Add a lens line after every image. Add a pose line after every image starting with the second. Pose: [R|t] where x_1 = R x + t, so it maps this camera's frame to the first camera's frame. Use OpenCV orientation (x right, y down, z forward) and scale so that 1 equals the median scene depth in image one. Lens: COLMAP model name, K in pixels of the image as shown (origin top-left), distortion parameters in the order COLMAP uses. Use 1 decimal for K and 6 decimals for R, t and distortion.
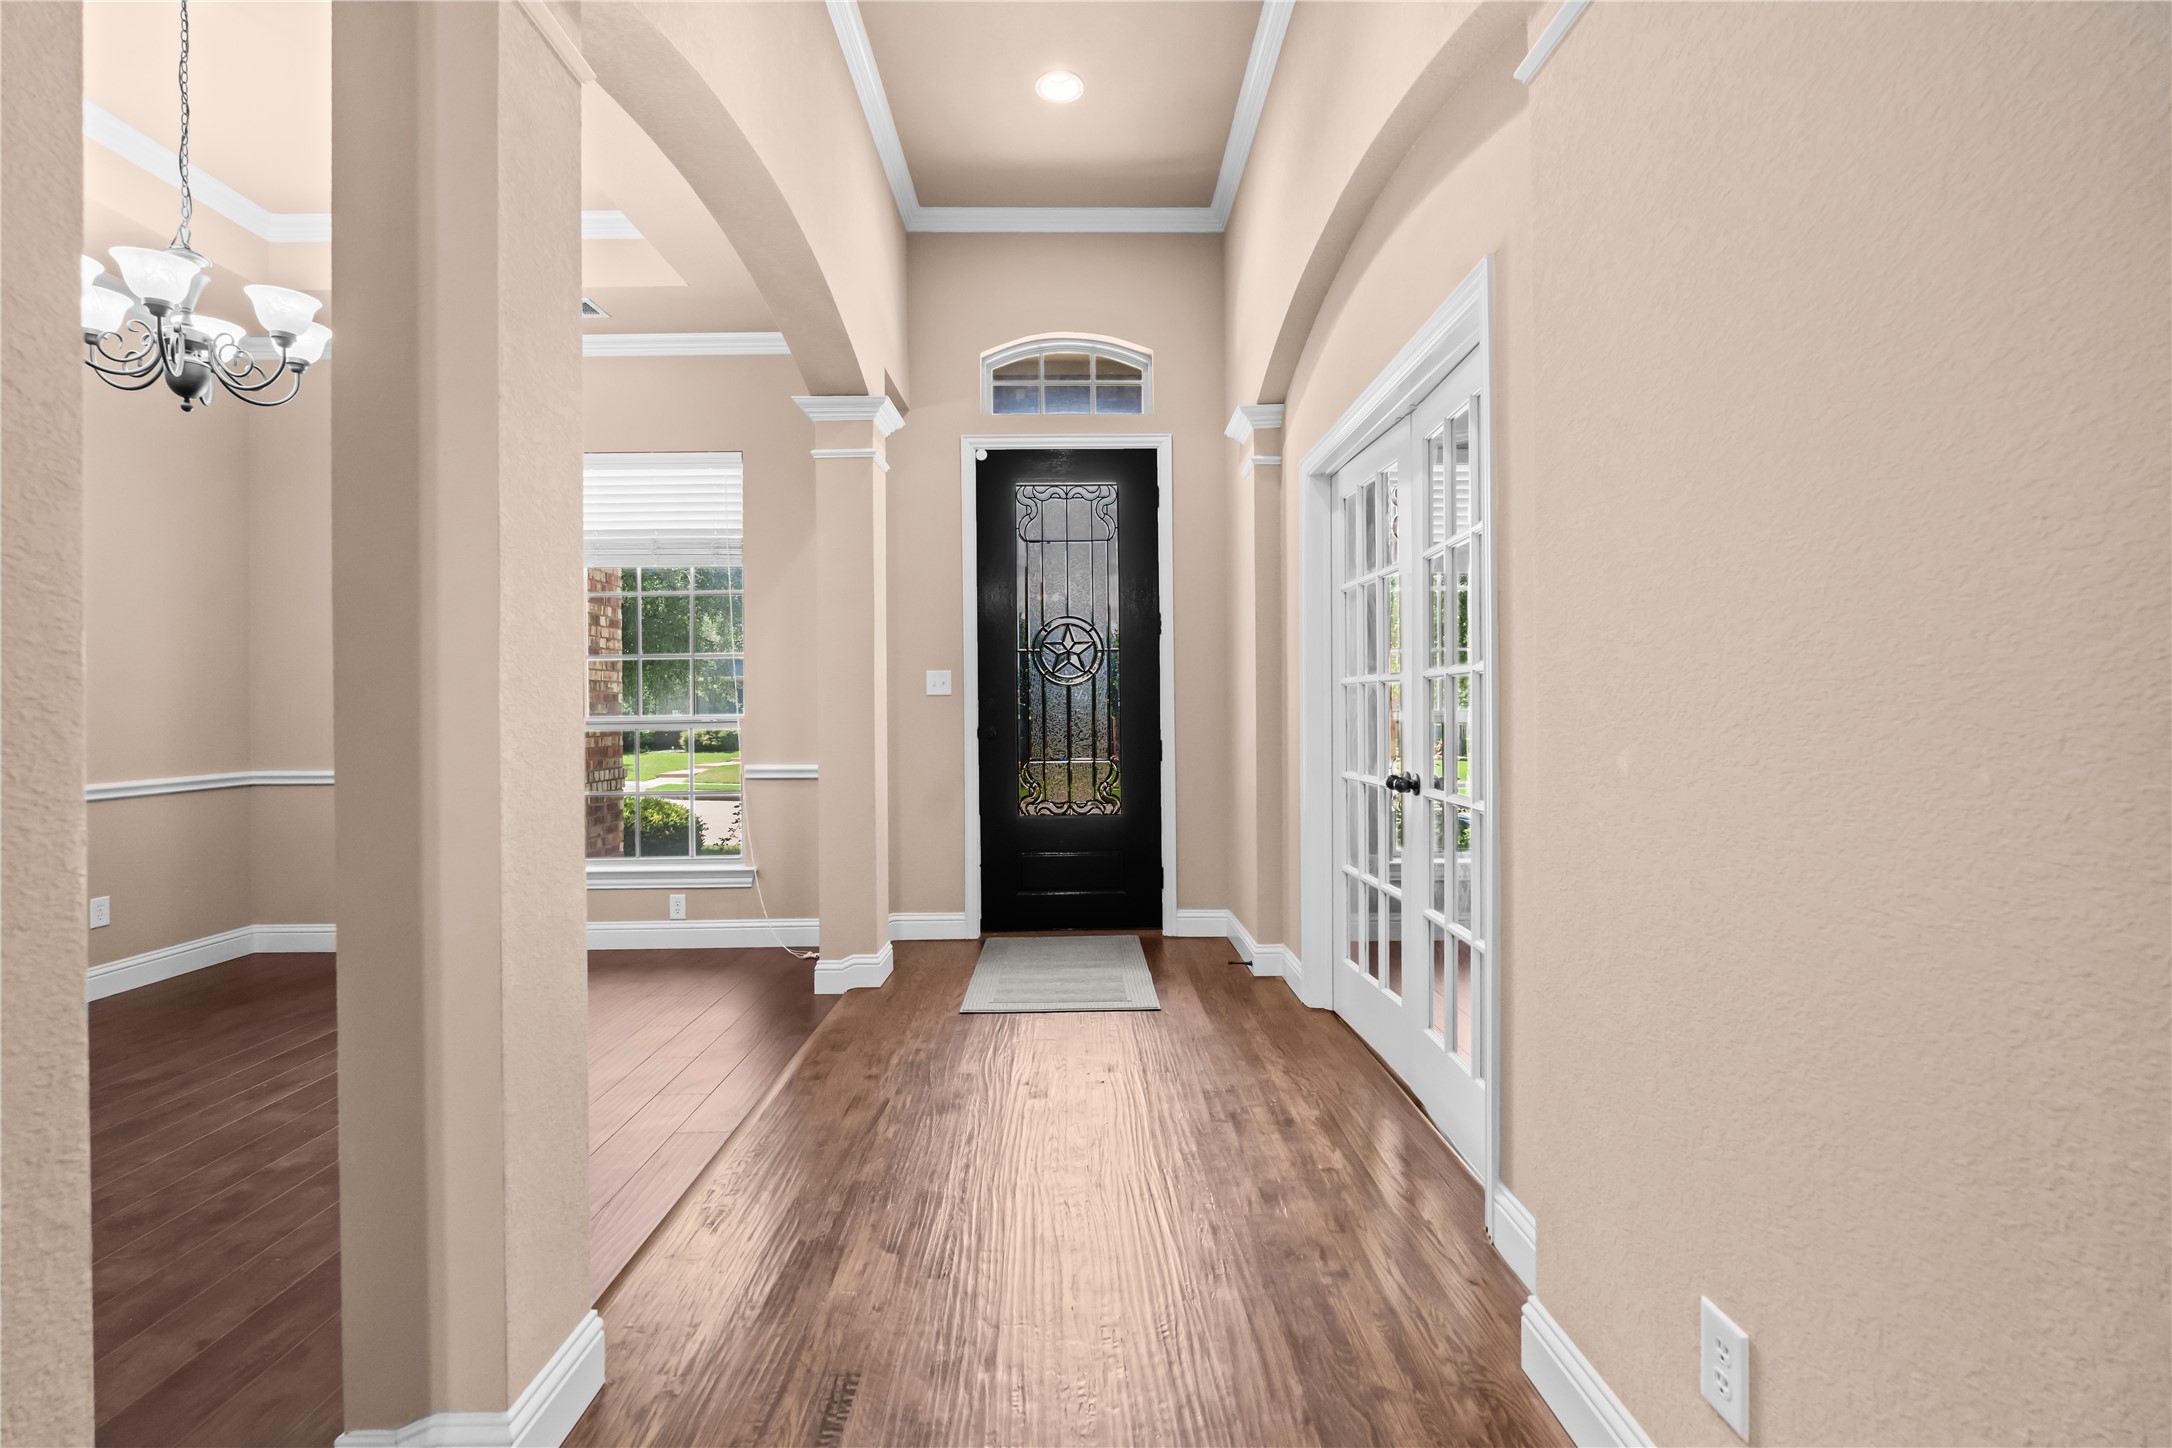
lens RADIAL K [[972.8, 0, 1080.6], [0, 972.8, 713.6], [0, 0, 1]] dist [0.000140, 0.000032]
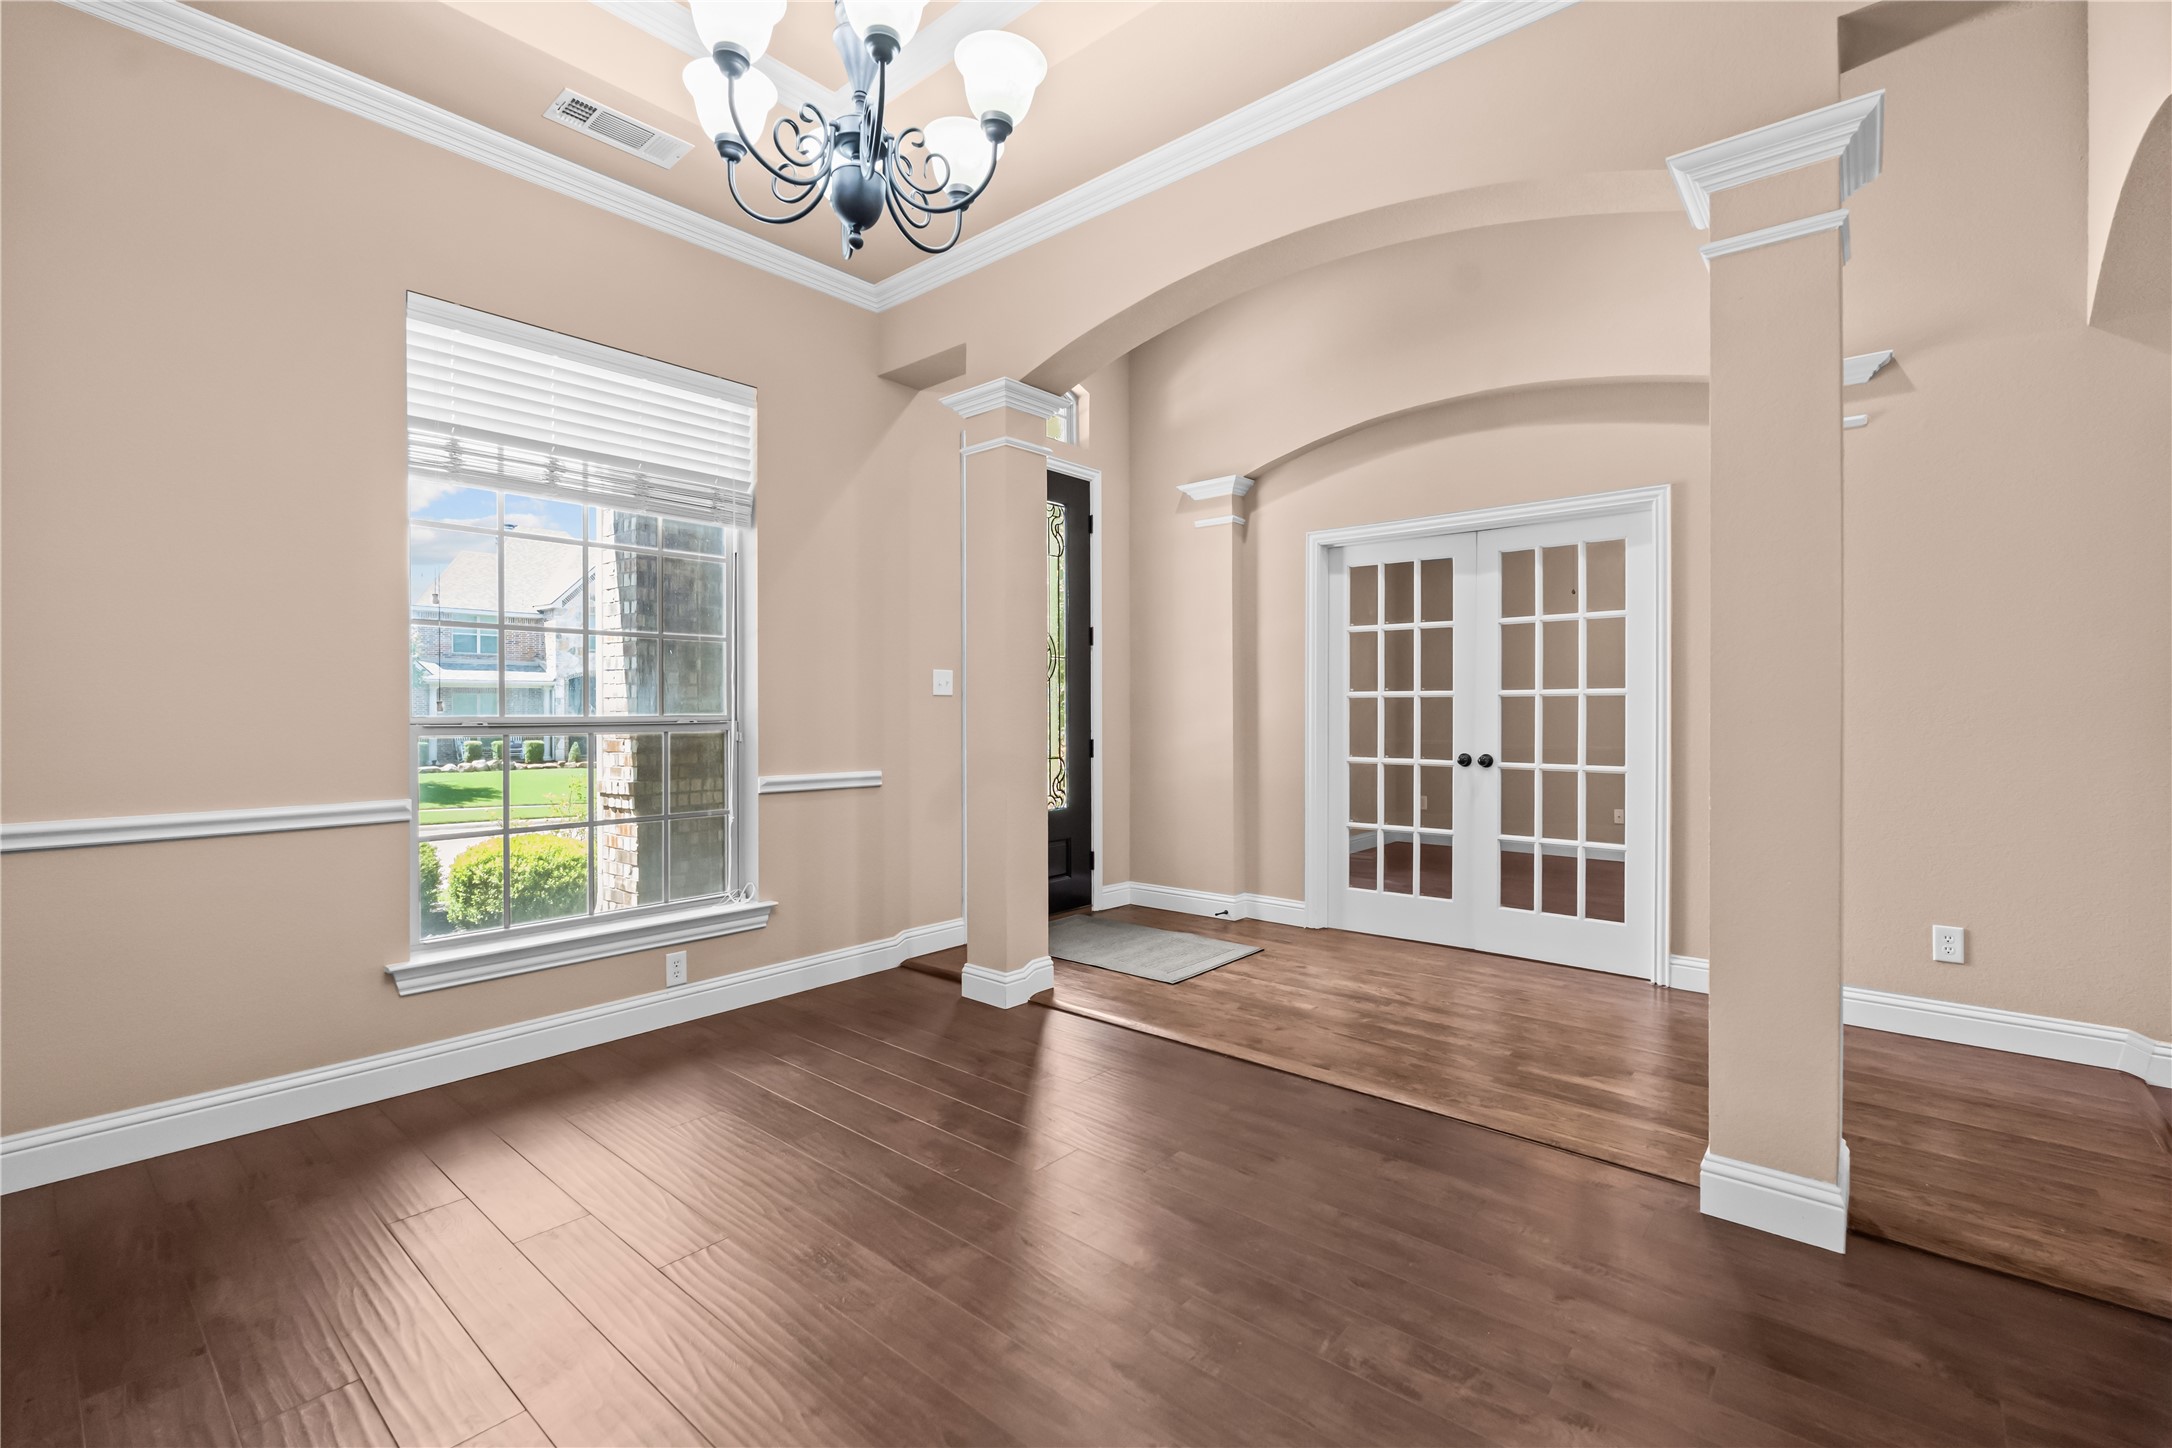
lens RADIAL K [[981.8, 0, 1086.0], [0, 981.8, 724.0], [0, 0, 1]] dist [0.063897, -0.000069]
pose [[0.646123, 0.001358, 0.763232, -0.800996], [-0.007080, 0.999966, 0.004214, 0.004514], [-0.763200, -0.008126, 0.646111, 0.265049]]
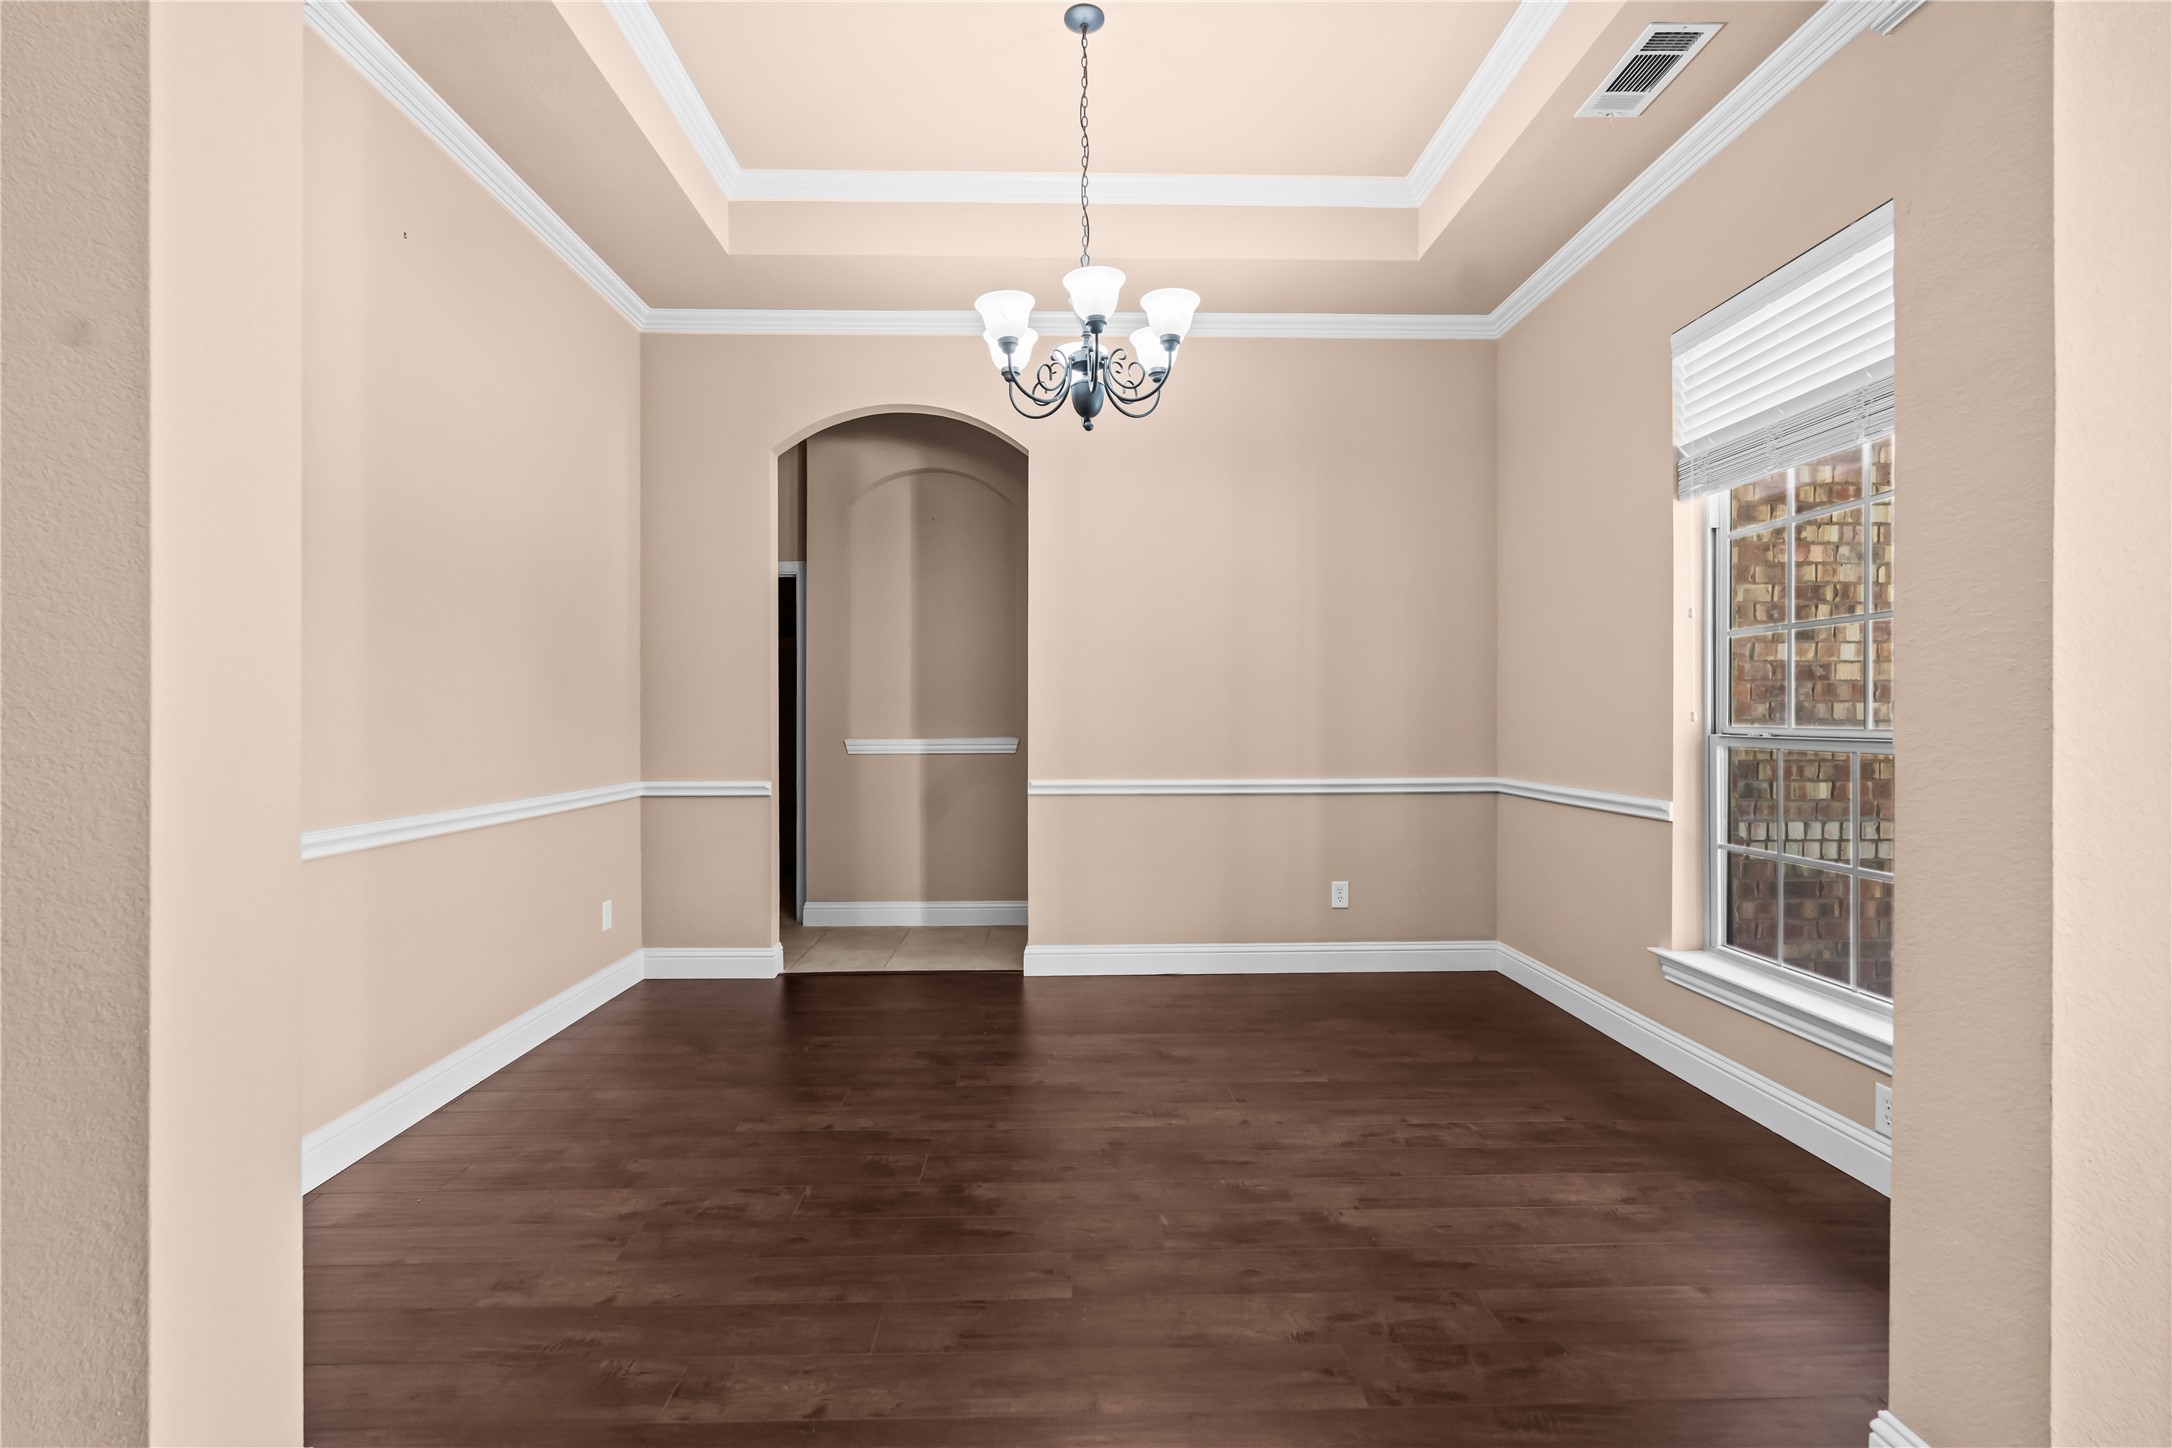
lens RADIAL K [[972.8, 0, 1080.6], [0, 972.8, 713.6], [0, 0, 1]] dist [0.000140, 0.000032]
pose [[0.025905, 0.006409, -0.999644, 0.072847], [-0.006011, 0.999962, 0.006255, -0.005998], [0.999646, 0.005847, 0.025943, 0.574776]]
